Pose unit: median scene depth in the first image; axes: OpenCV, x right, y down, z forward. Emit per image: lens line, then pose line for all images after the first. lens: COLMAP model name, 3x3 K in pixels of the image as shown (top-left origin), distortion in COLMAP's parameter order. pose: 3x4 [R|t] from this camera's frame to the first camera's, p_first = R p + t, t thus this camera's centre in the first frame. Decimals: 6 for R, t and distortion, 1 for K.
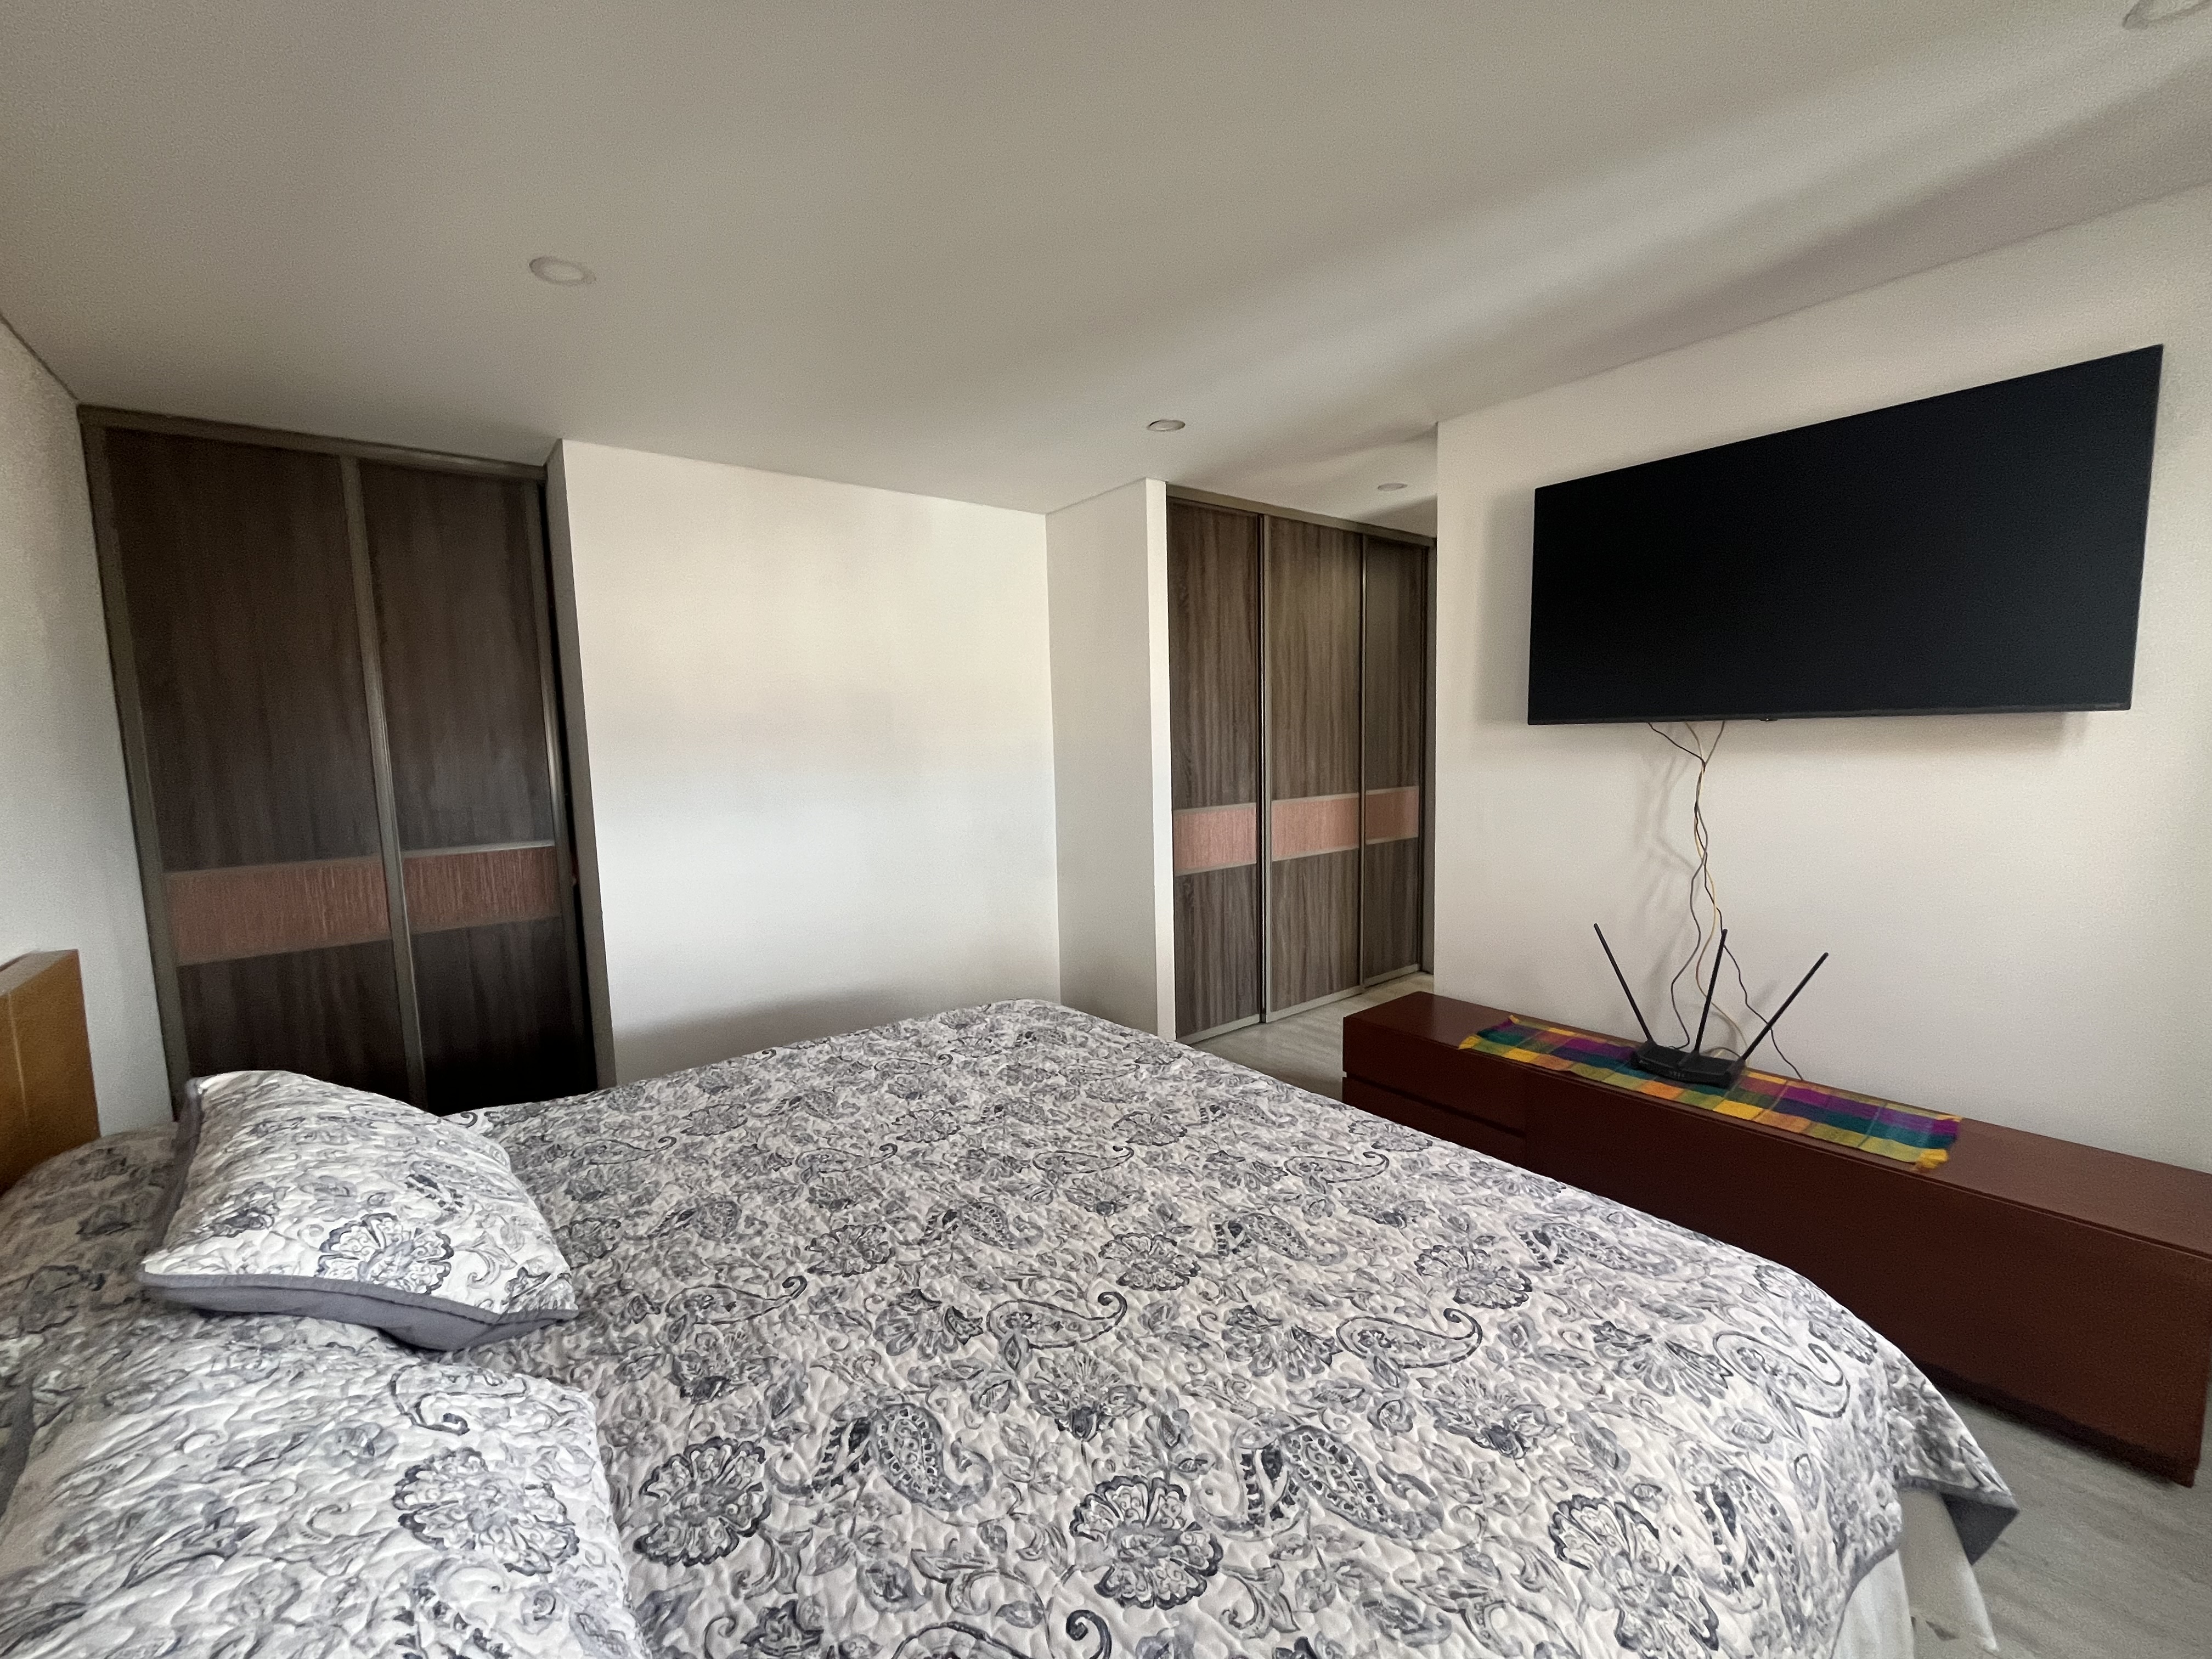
lens RADIAL K [[903.1, 0, 1101.3], [0, 903.1, 829.9], [0, 0, 1]] dist [-0.004063, 0.000015]
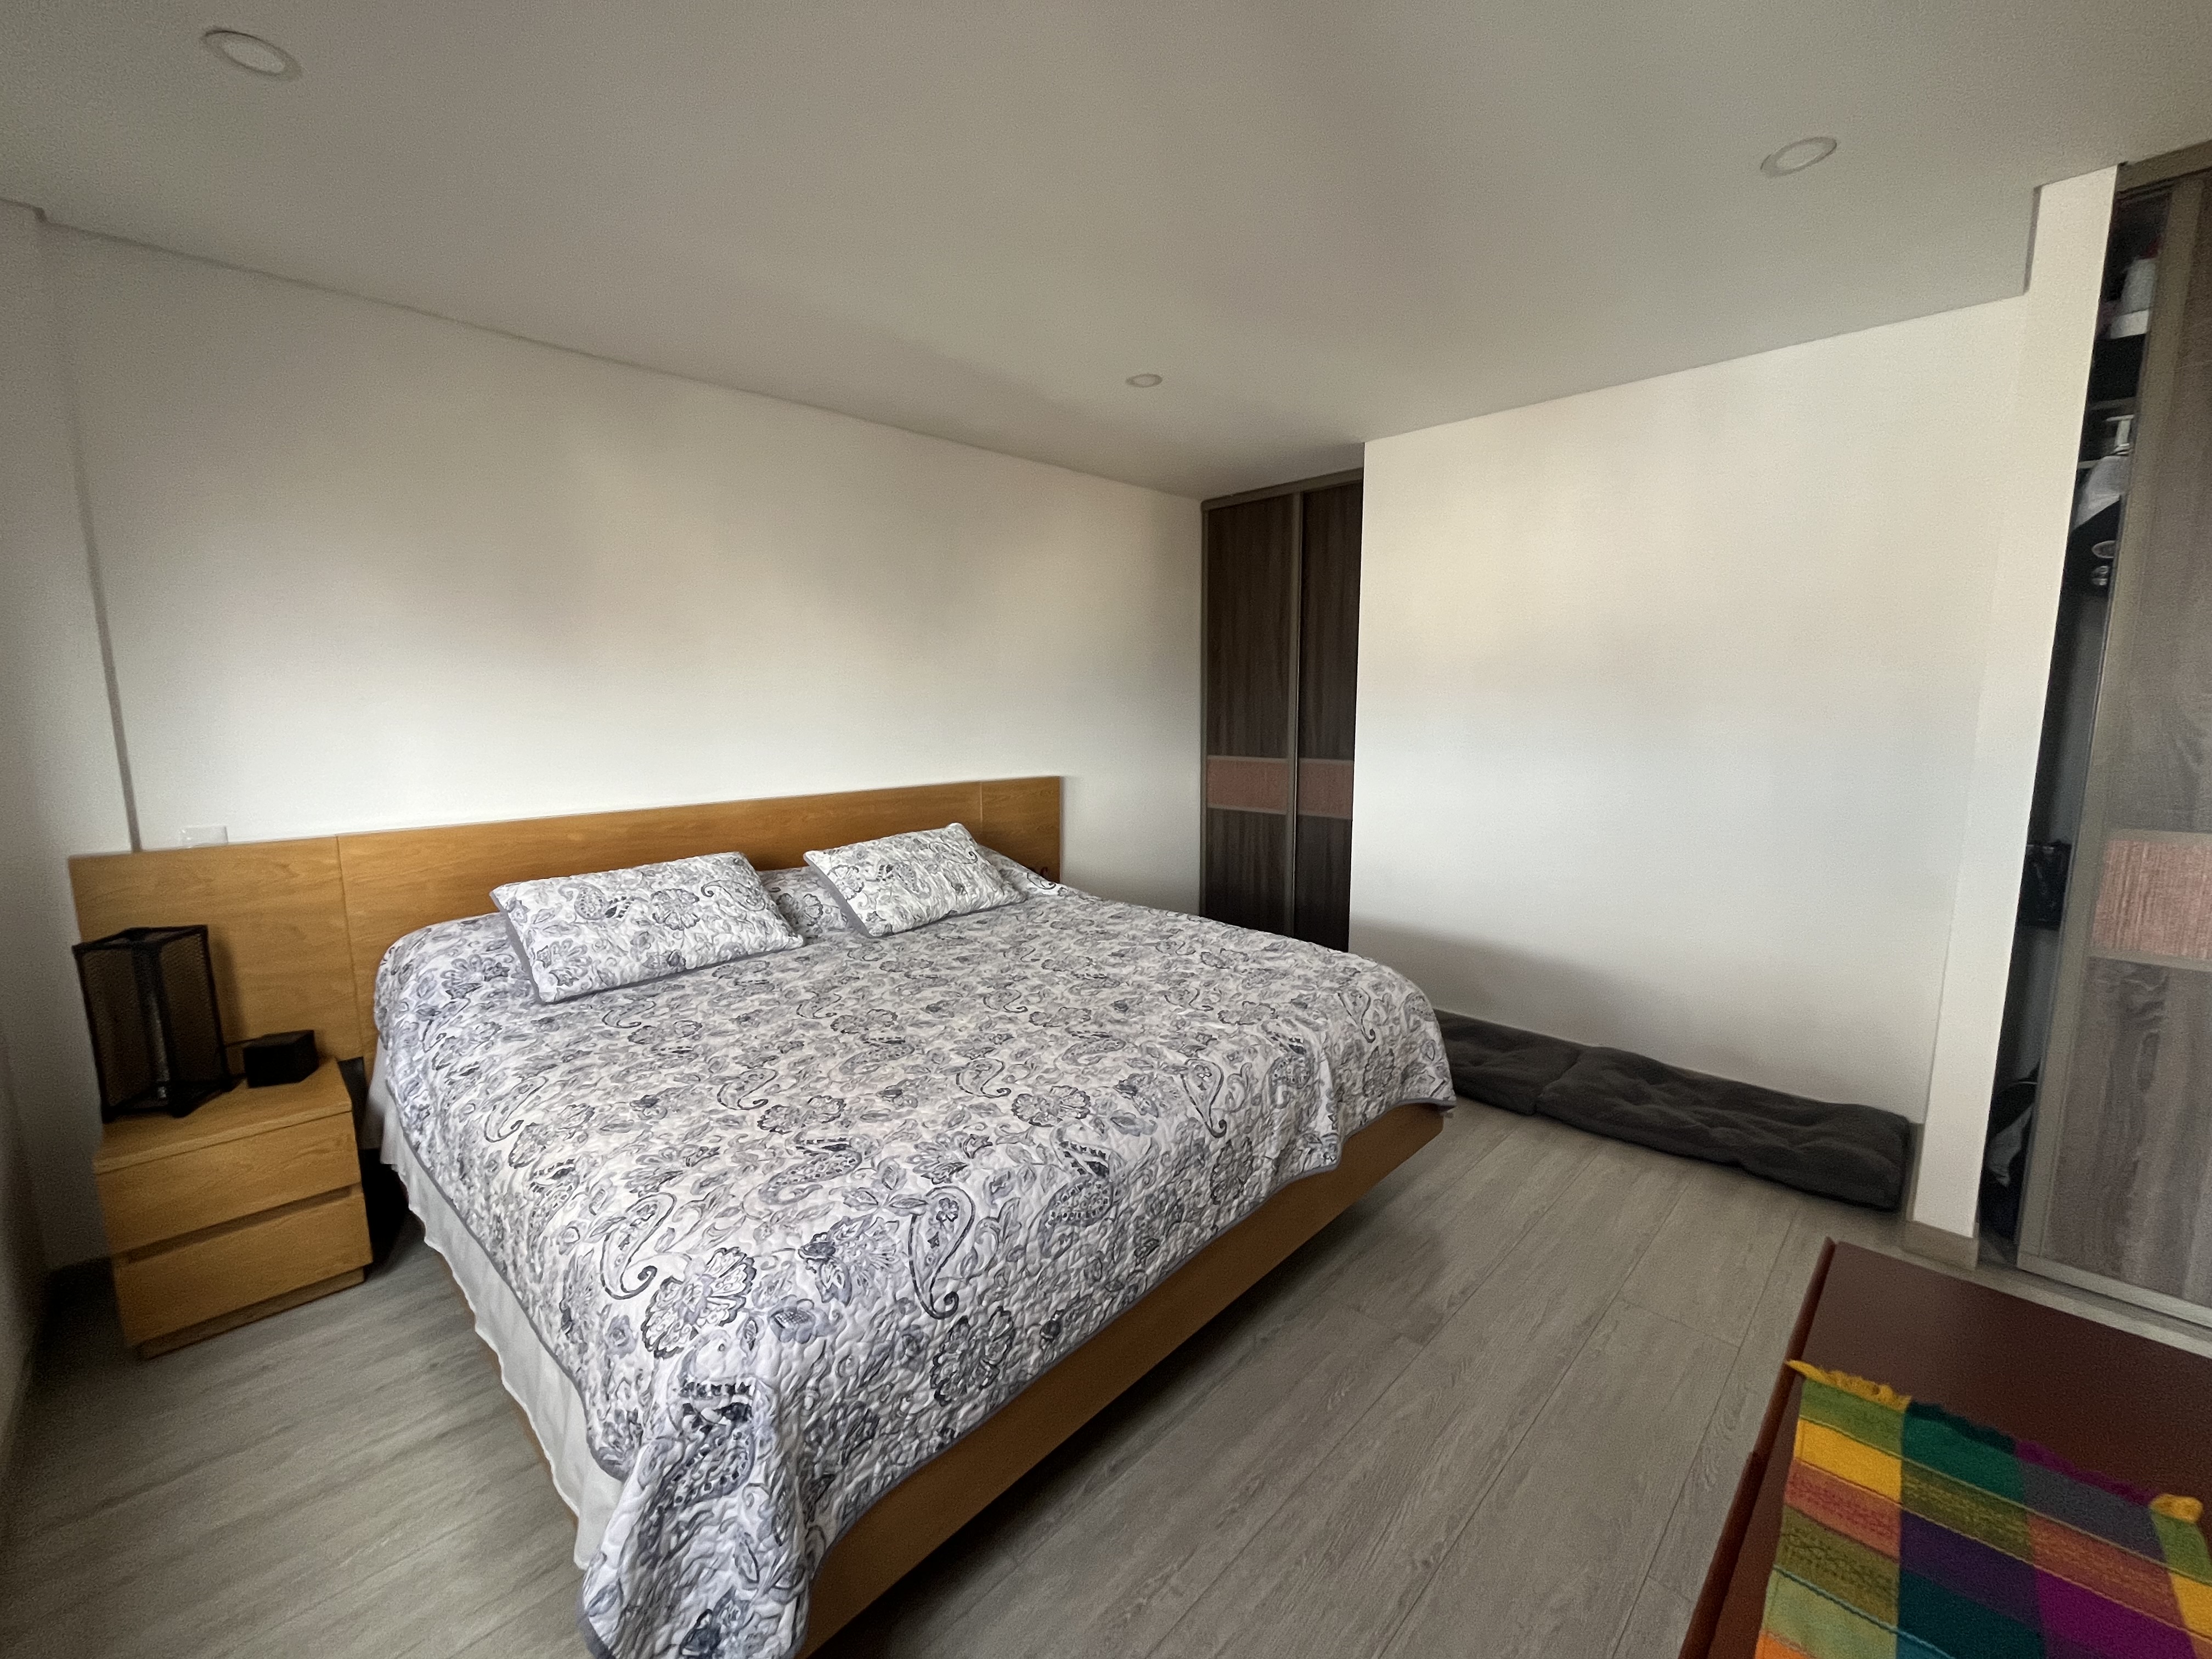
lens RADIAL K [[903.1, 0, 1101.3], [0, 903.1, 829.9], [0, 0, 1]] dist [-0.004063, 0.000015]
pose [[0.114896, 0.162871, -0.979935, 0.980228], [-0.099518, 0.983392, 0.151777, -0.079343], [0.988380, 0.080083, 0.129196, 0.729682]]
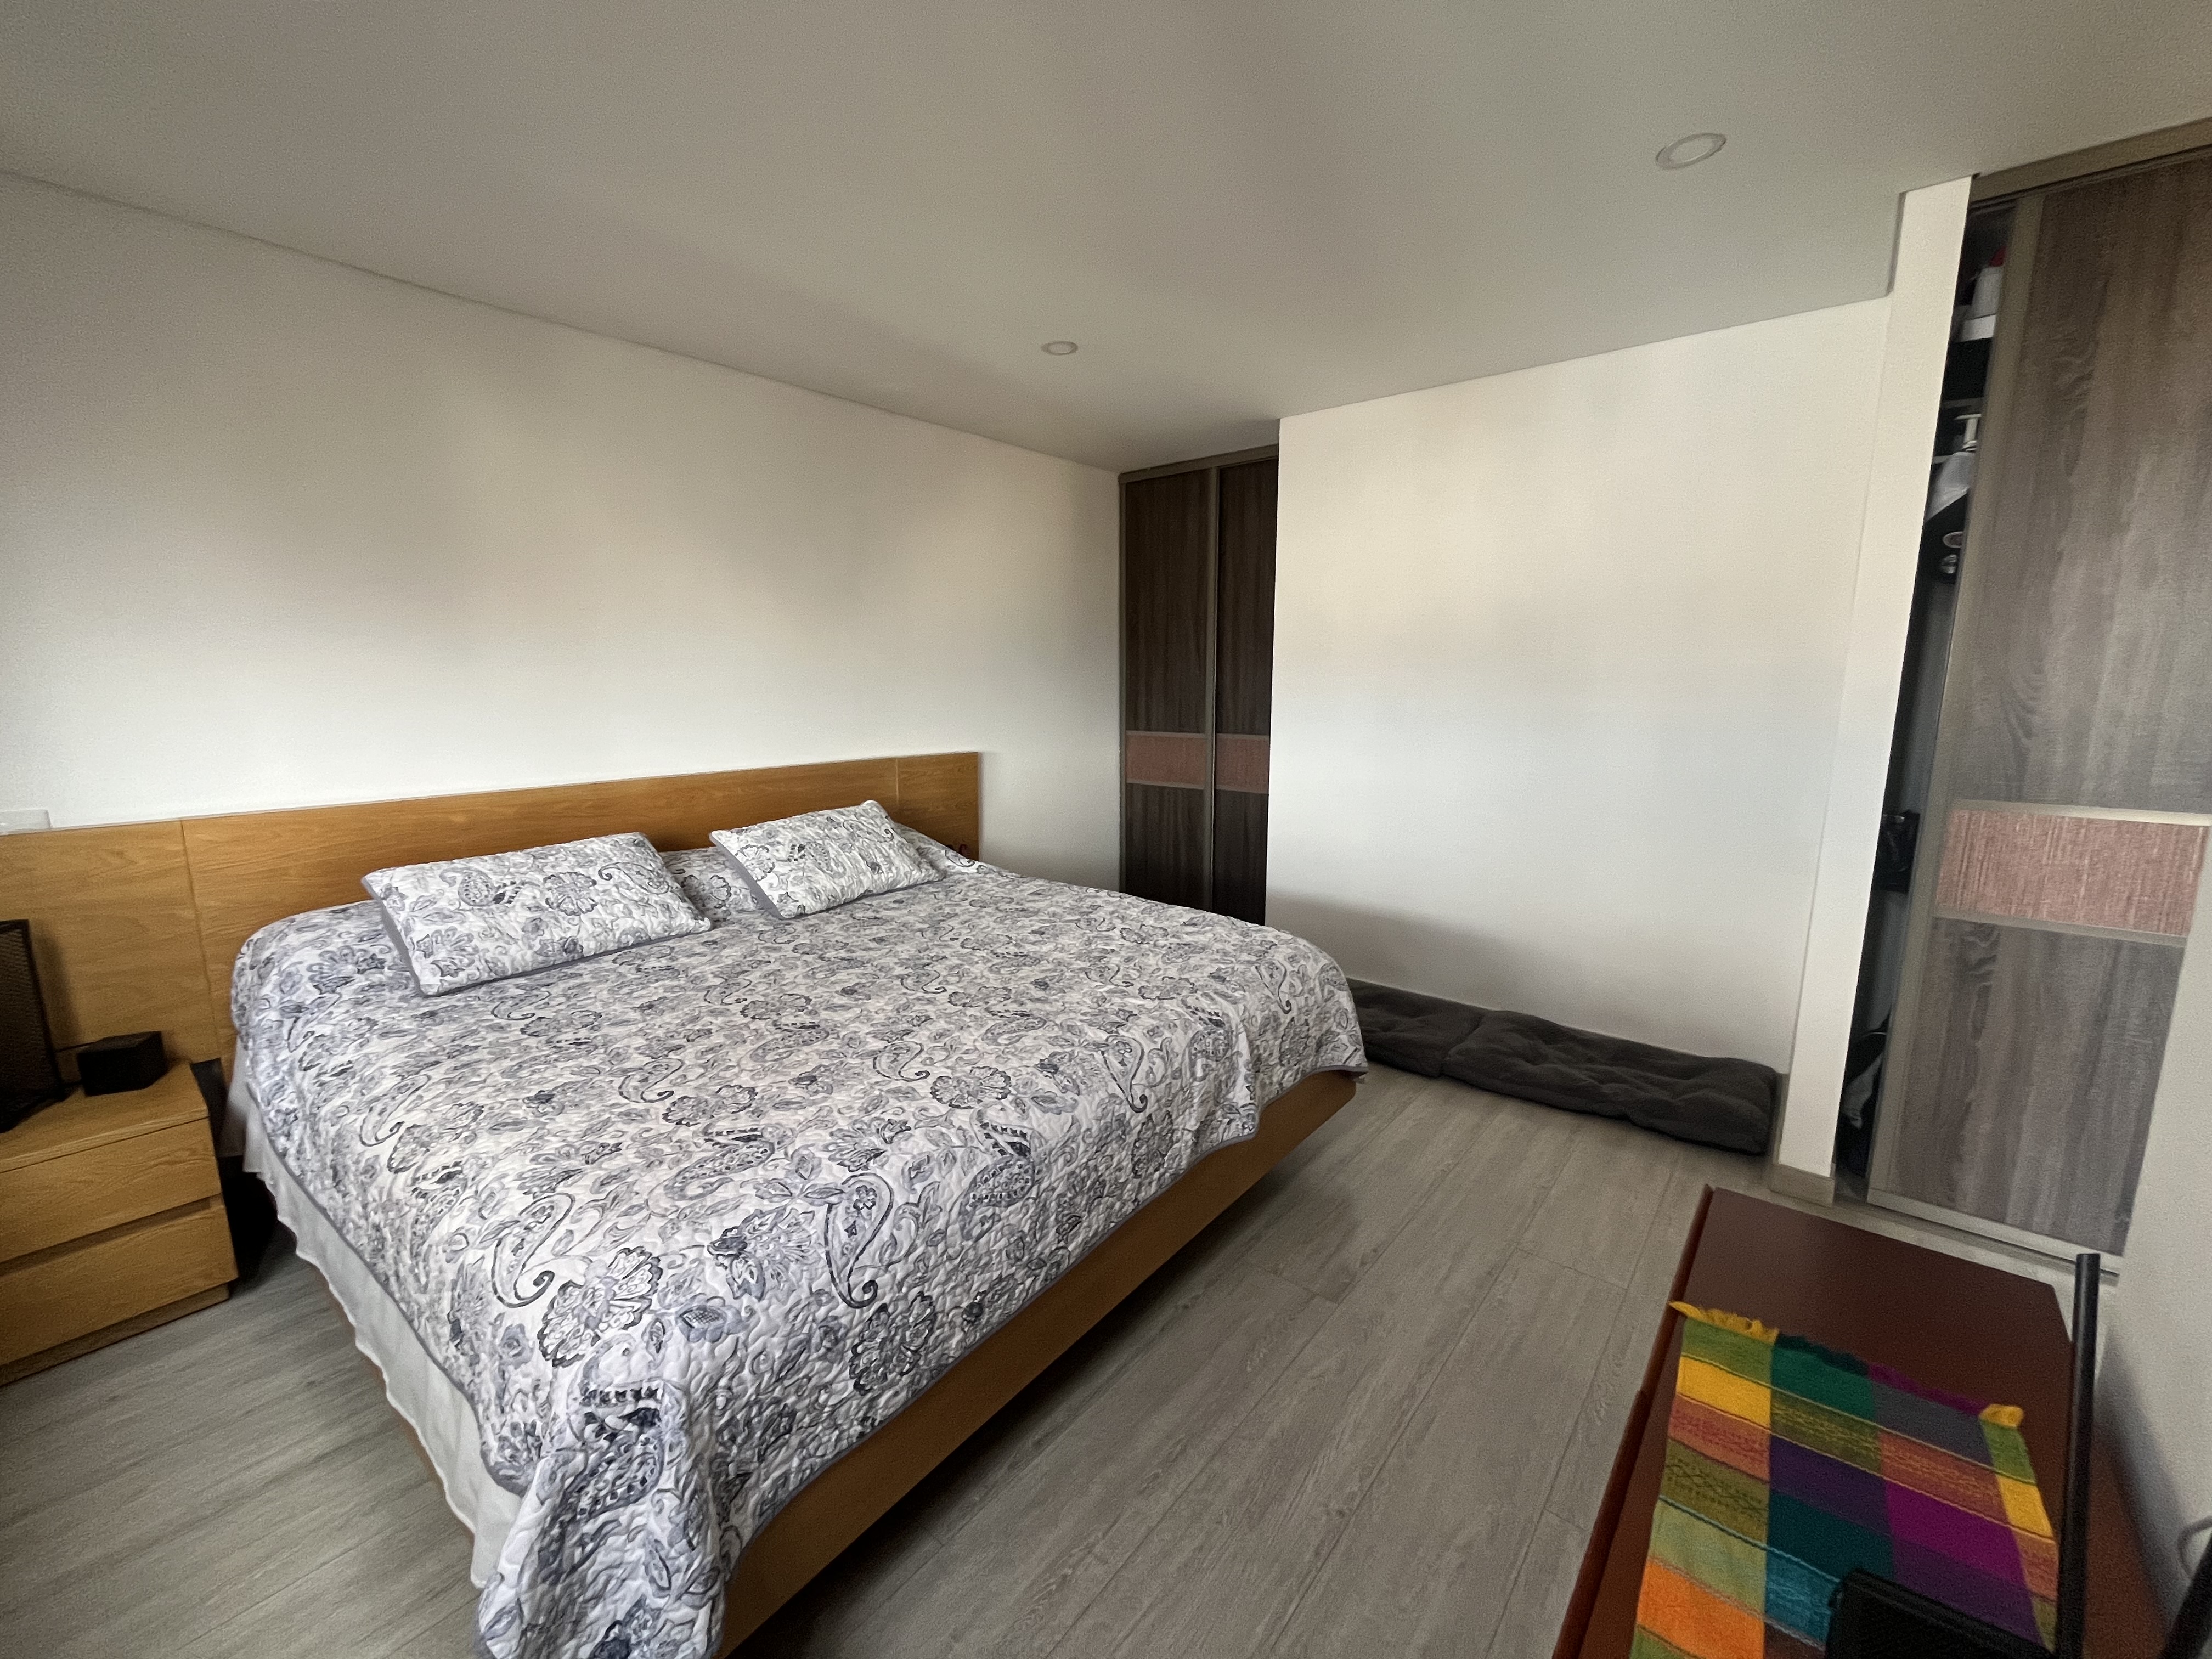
lens RADIAL K [[903.1, 0, 1101.3], [0, 903.1, 829.9], [0, 0, 1]] dist [-0.004063, 0.000015]
pose [[0.202185, 0.188384, -0.961058, 0.971621], [-0.105739, 0.979788, 0.169810, -0.080206], [0.973622, 0.067289, 0.218017, 0.732191]]
